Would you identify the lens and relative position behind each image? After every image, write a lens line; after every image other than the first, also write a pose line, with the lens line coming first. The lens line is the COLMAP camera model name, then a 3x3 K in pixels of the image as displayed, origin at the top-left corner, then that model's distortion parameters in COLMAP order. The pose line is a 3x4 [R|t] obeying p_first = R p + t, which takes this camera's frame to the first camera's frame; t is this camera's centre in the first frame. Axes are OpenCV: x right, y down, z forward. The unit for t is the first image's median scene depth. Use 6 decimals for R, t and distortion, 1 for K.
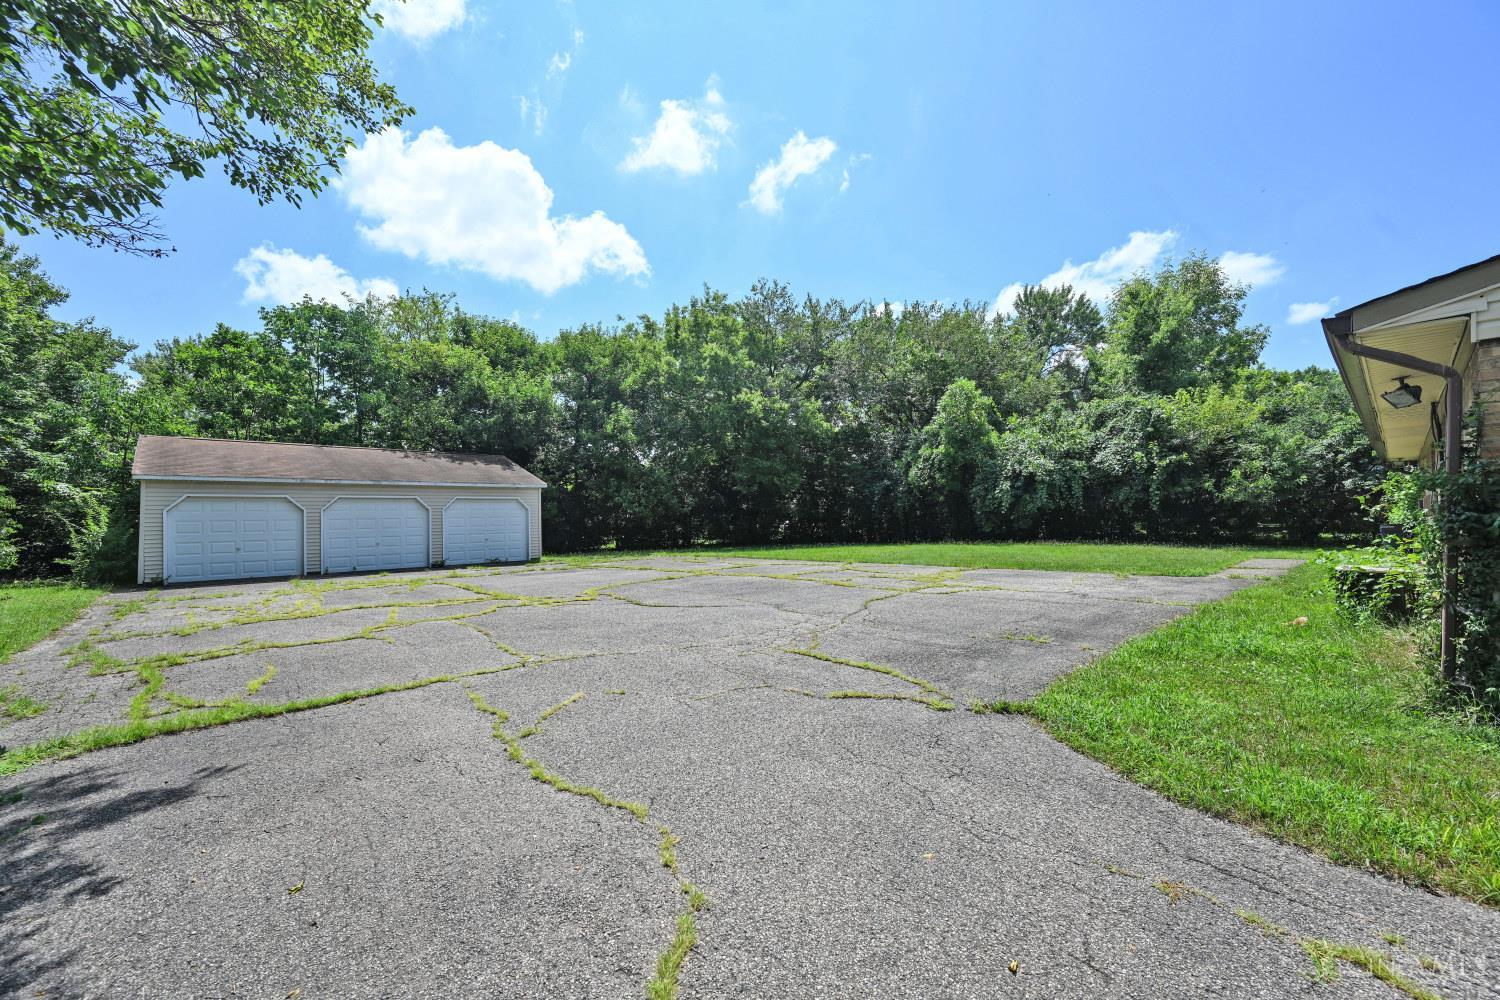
lens RADIAL K [[603.2, 0, 750.0], [0, 603.2, 500.0], [0, 0, 1]] dist [0.001259, 0.000279]
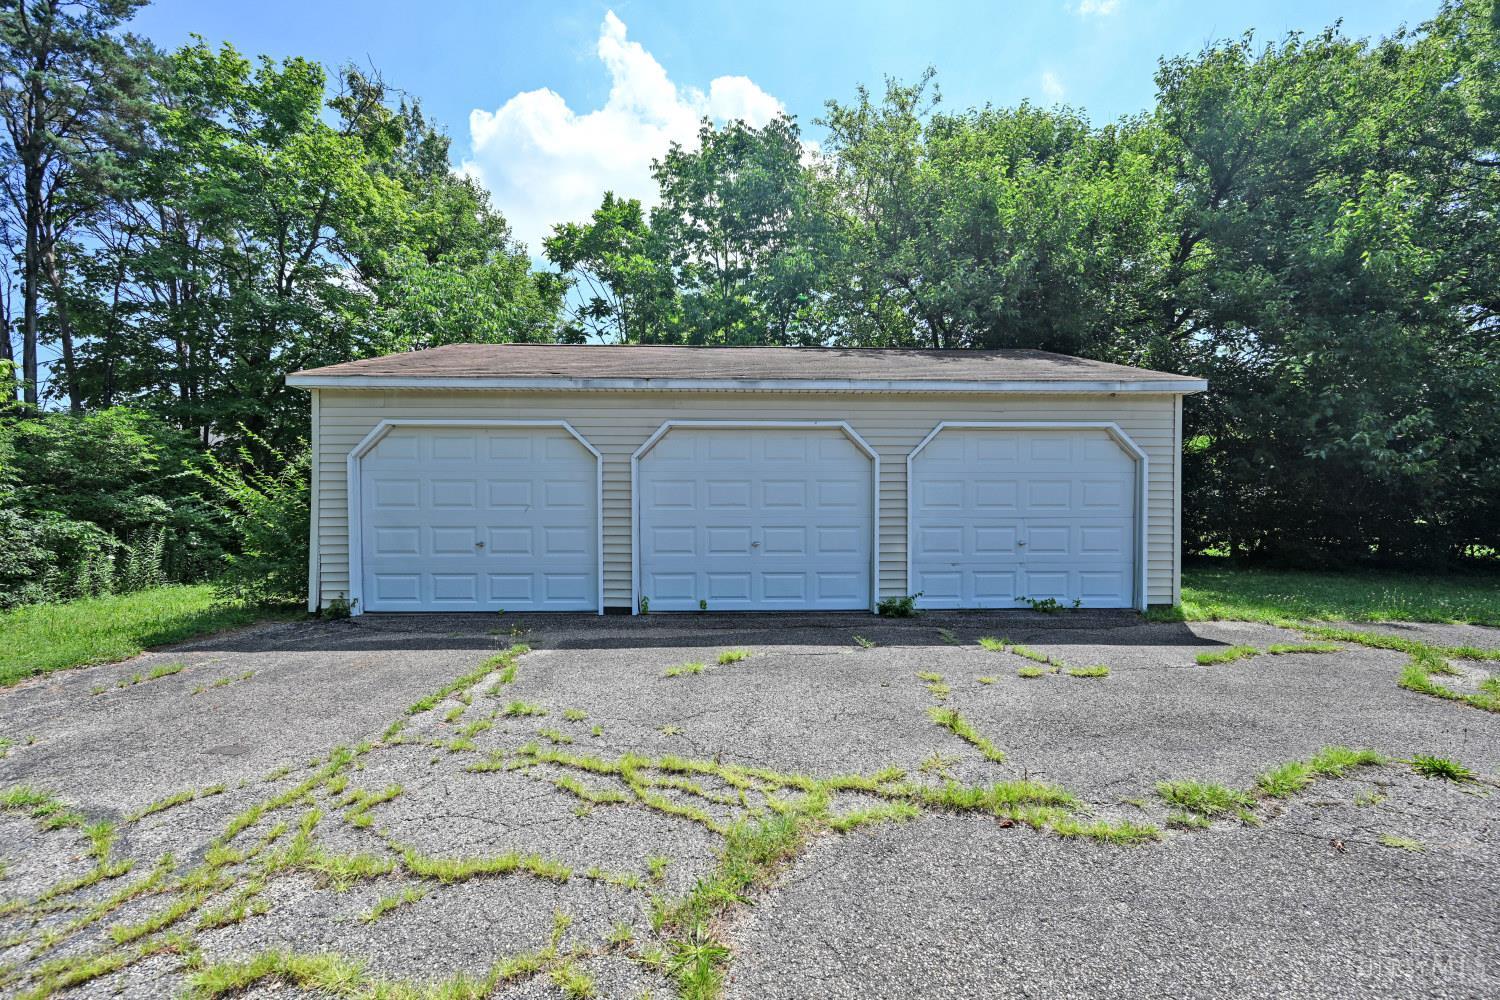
lens RADIAL K [[603.2, 0, 750.0], [0, 603.2, 500.0], [0, 0, 1]] dist [0.001259, 0.000279]
pose [[0.744646, 0.023738, -0.667038, -0.370741], [0.004767, 0.999153, 0.040879, 0.028163], [0.667443, -0.033620, 0.743902, 0.731767]]
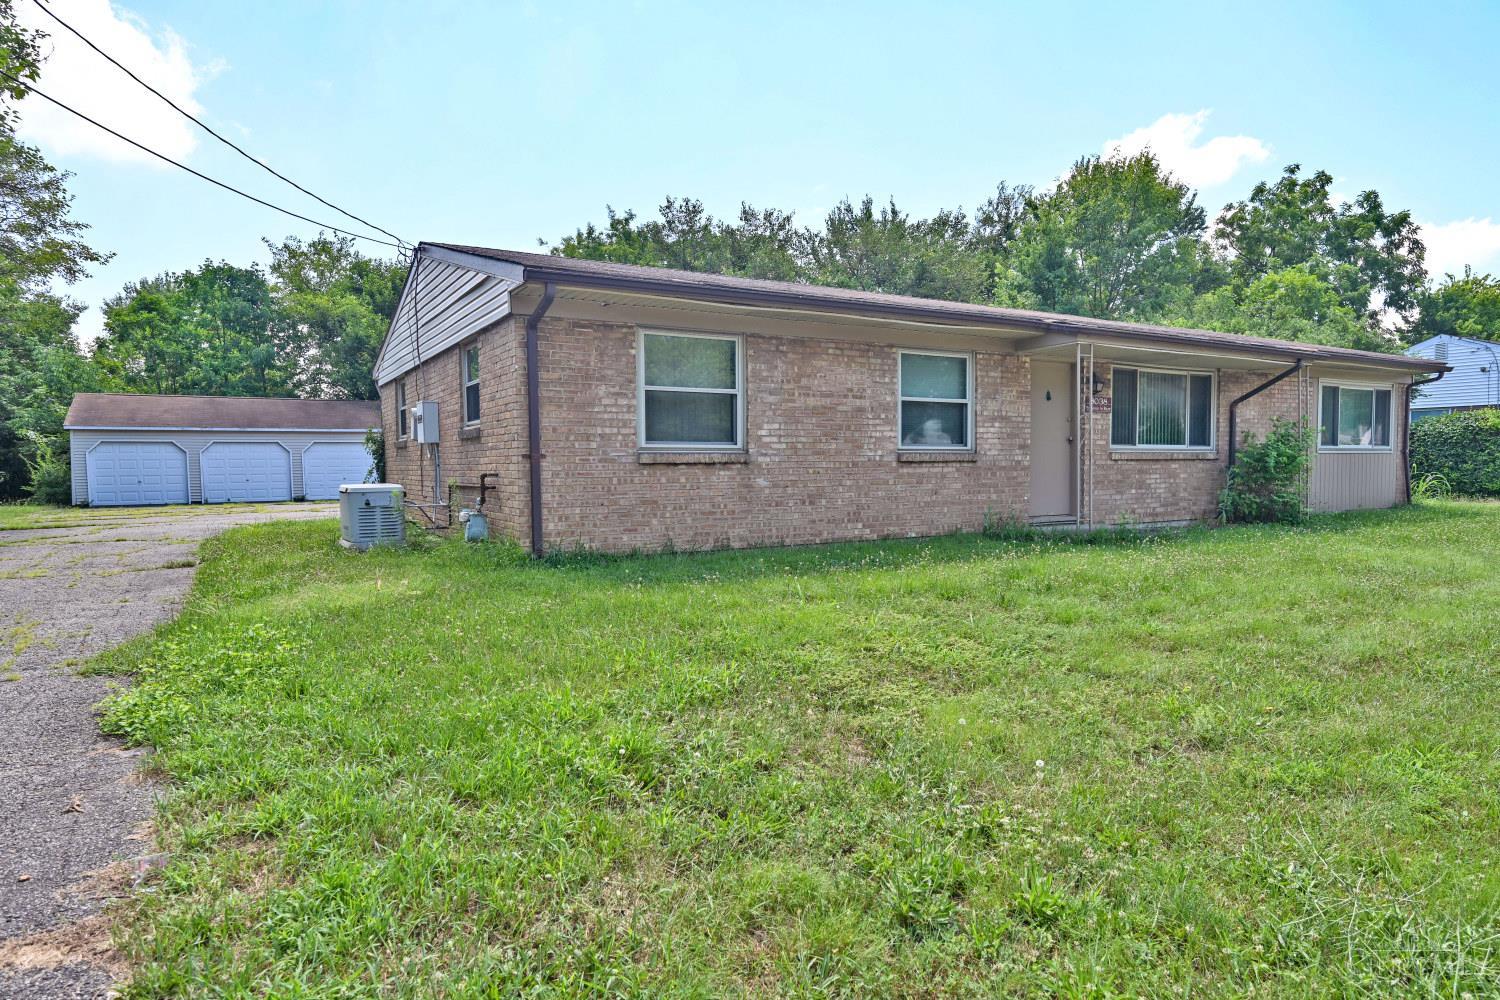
lens RADIAL K [[877.7, 0, 750.0], [0, 877.7, 500.0], [0, 0, 1]] dist [-0.000308, -0.001178]
pose [[0.979188, 0.009613, -0.202729, 0.737062], [0.003863, 0.997814, 0.065974, 0.001329], [0.202920, -0.065384, 0.977010, -0.519351]]
